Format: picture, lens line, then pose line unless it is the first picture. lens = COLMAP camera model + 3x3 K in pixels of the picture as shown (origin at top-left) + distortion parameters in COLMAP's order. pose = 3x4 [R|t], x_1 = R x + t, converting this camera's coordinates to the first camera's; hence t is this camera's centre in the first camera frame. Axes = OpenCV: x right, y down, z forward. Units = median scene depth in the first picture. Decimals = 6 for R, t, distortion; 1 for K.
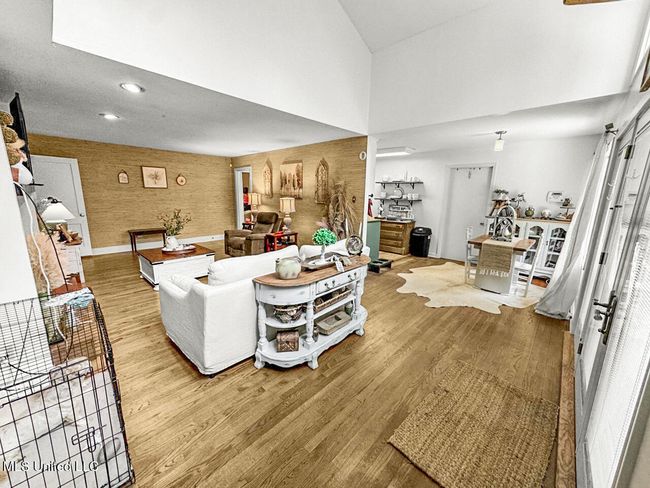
lens RADIAL K [[264.1, 0, 325.0], [0, 264.1, 244.0], [0, 0, 1]] dist [0.001180, 0.000104]
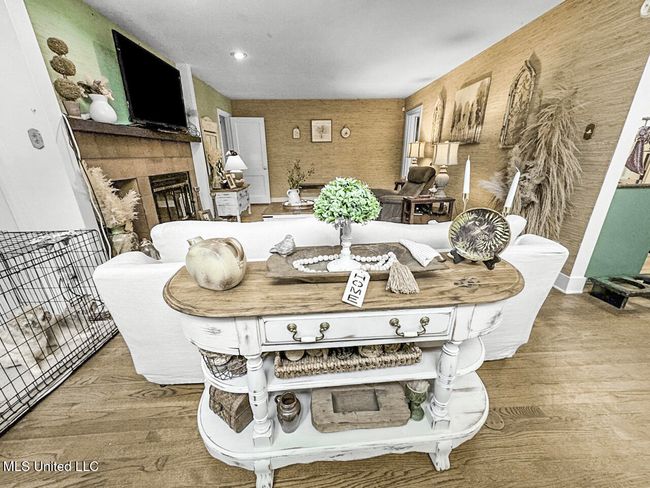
lens RADIAL K [[258.5, 0, 321.3], [0, 258.5, 243.0], [0, 0, 1]] dist [0.002893, 0.000356]
pose [[0.713245, 0.200366, -0.671666, 0.107123], [-0.109085, 0.978326, 0.176008, -0.013576], [0.692375, -0.052268, 0.719643, 0.331508]]
